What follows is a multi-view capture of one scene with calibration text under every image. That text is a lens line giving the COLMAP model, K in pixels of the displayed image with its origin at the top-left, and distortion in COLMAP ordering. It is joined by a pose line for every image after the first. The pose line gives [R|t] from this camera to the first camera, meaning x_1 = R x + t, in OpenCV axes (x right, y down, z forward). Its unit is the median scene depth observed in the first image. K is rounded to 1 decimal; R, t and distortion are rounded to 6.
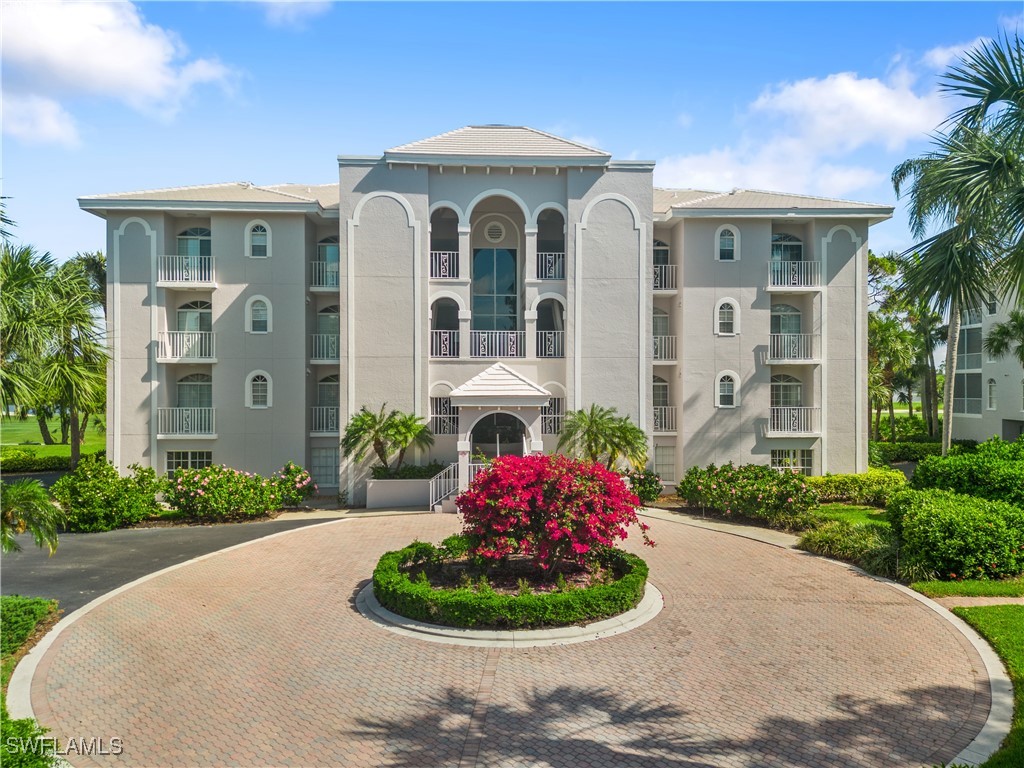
lens RADIAL K [[736.0, 0, 512.0], [0, 736.0, 384.0], [0, 0, 1]] dist [0.022938, -0.000513]
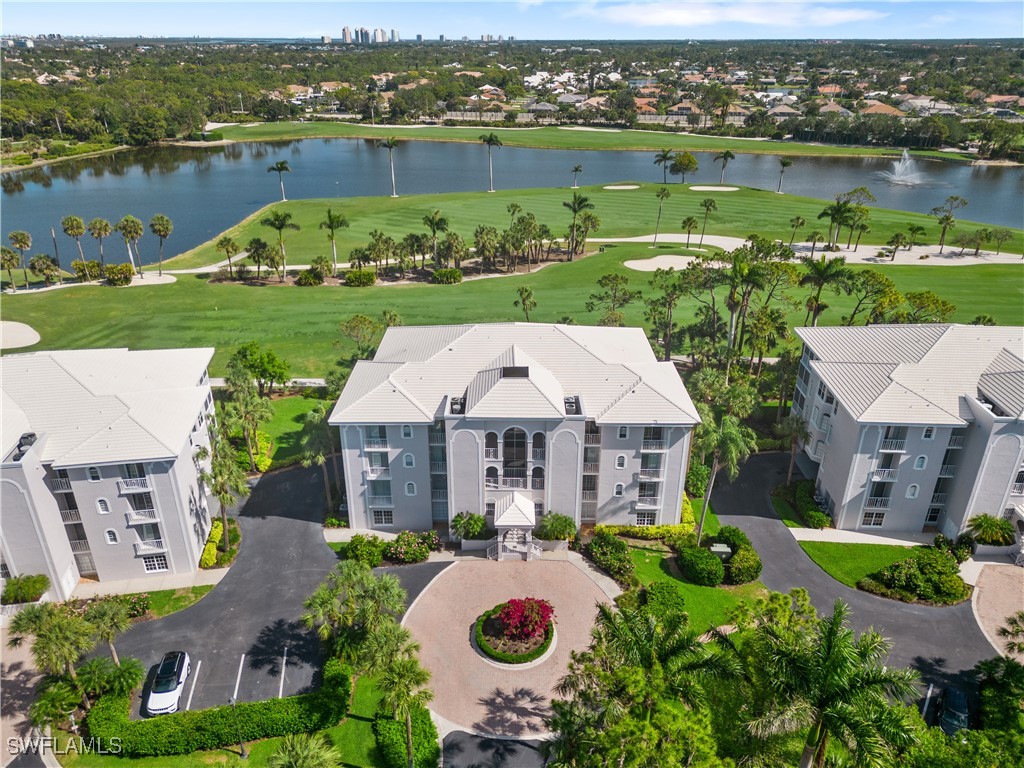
lens RADIAL K [[736.0, 0, 512.0], [0, 736.0, 384.0], [0, 0, 1]] dist [0.022938, -0.000513]
pose [[0.998714, 0.022976, -0.045185, 0.068025], [-0.001980, 0.908384, 0.418132, -1.289971], [0.050652, -0.417504, 0.907262, -0.950979]]
